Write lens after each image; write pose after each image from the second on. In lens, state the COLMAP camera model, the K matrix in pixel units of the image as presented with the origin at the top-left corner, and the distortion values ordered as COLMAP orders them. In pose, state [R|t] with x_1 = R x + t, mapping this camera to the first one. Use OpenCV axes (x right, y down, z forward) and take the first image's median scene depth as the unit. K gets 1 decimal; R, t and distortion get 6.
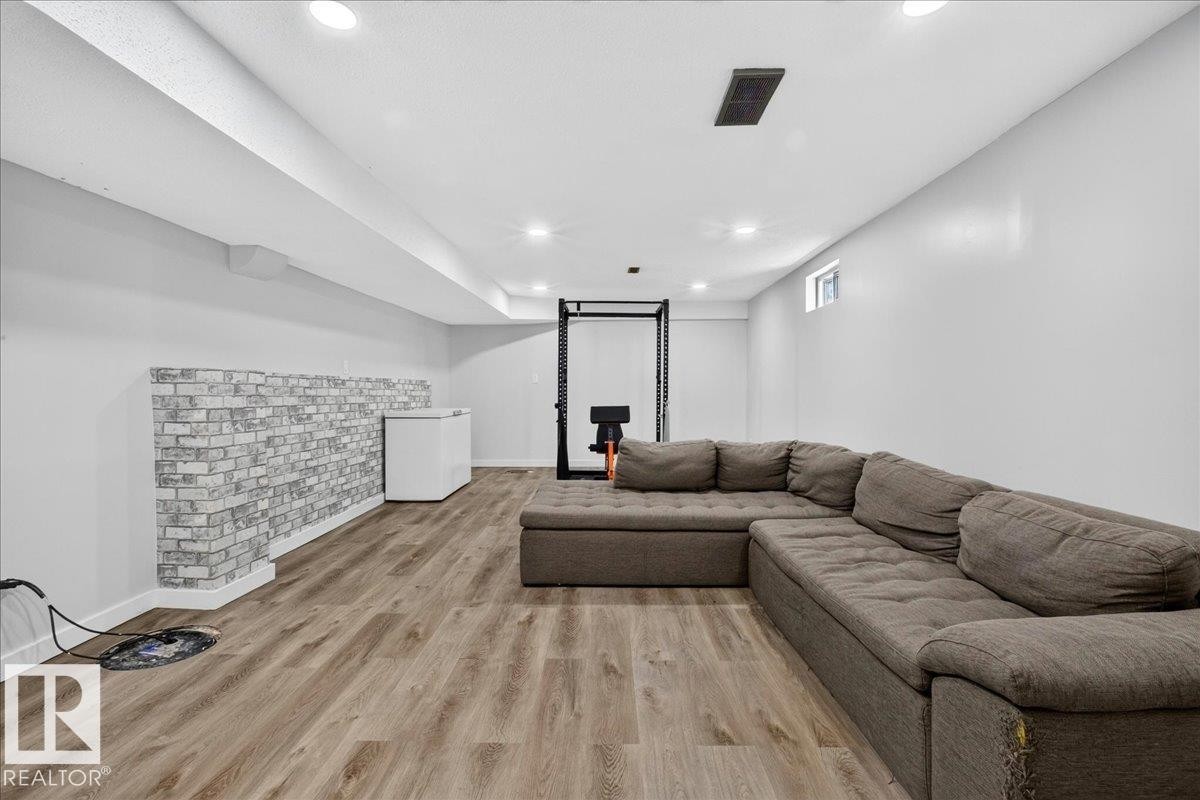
lens RADIAL K [[535.6, 0, 608.2], [0, 535.6, 394.2], [0, 0, 1]] dist [-0.010769, 0.003729]
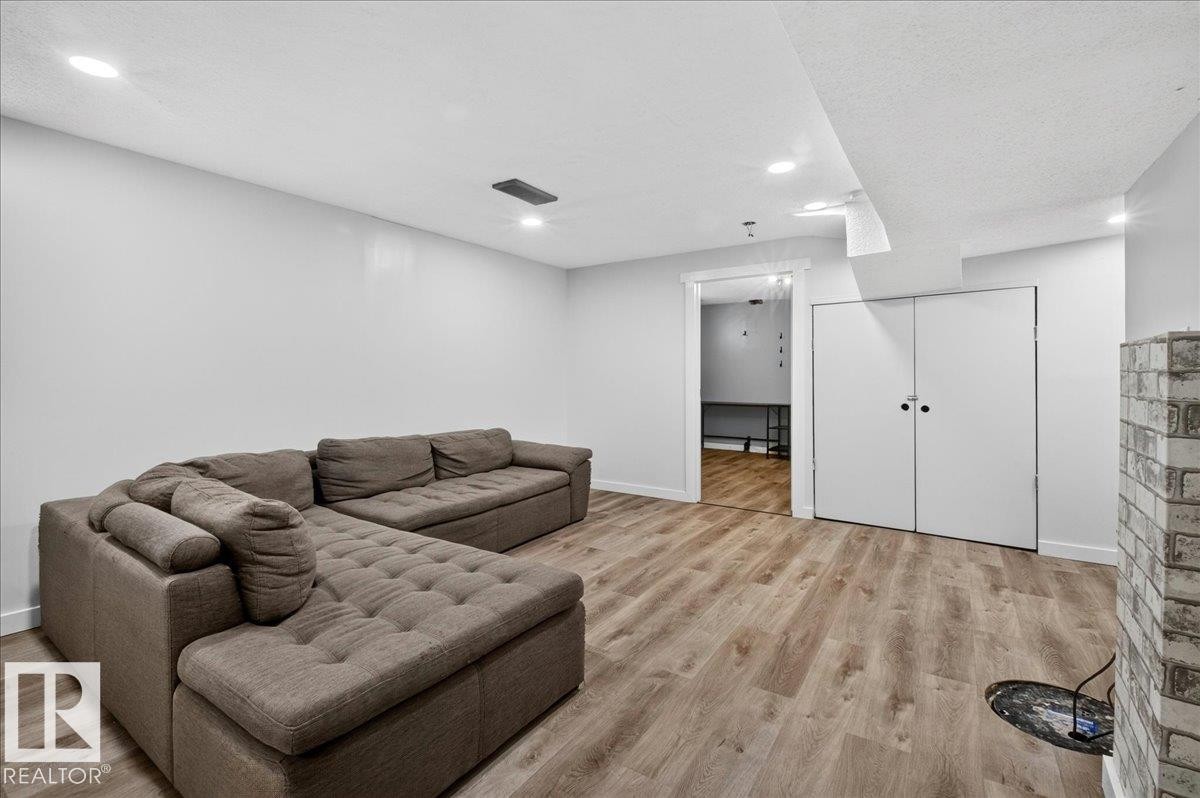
lens RADIAL K [[535.6, 0, 590.2], [0, 535.6, 375.9], [0, 0, 1]] dist [-0.010769, 0.003729]
pose [[-0.824716, 0.006397, 0.565511, -0.613884], [0.010379, 0.999939, 0.003825, -0.023598], [-0.565452, 0.009024, -0.824732, 1.738274]]
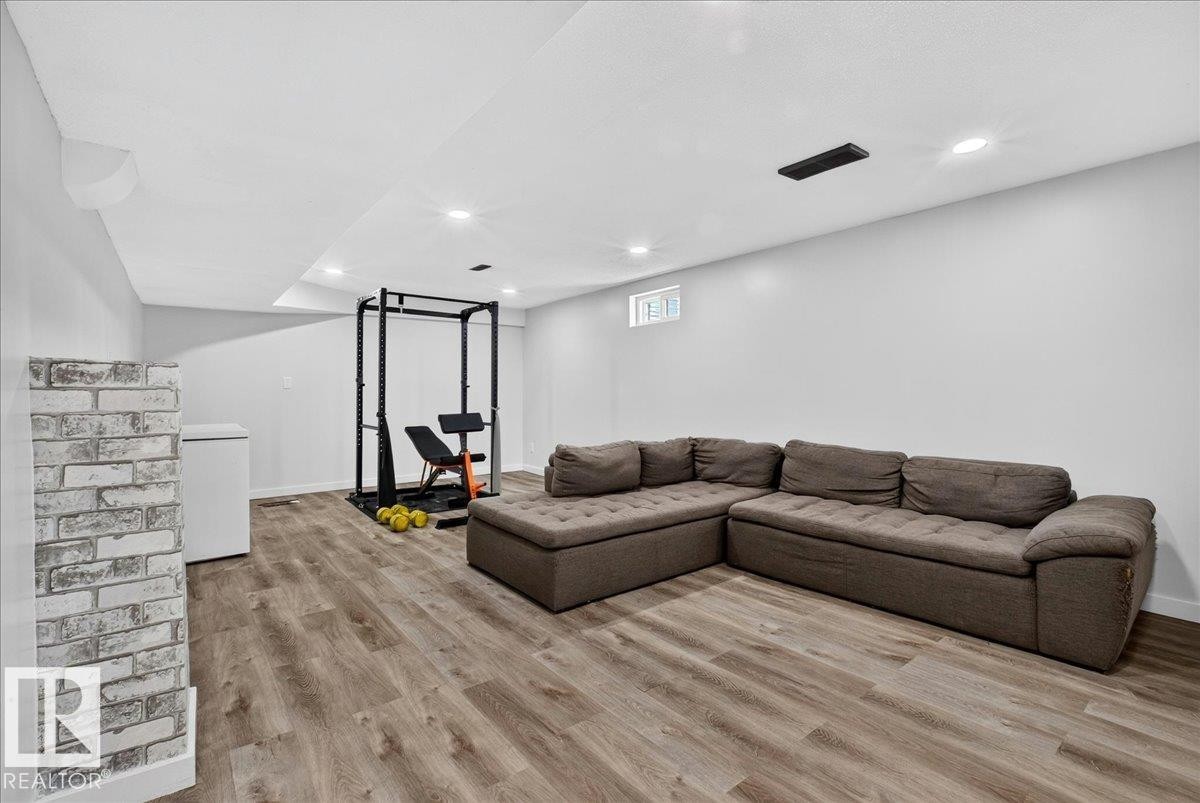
lens RADIAL K [[535.6, 0, 605.8], [0, 535.6, 395.1], [0, 0, 1]] dist [-0.010769, 0.003729]
pose [[0.779459, -0.008824, 0.626391, -0.746027], [0.014899, 0.999879, -0.004454, -0.005028], [-0.626276, 0.012804, 0.779496, 0.272101]]
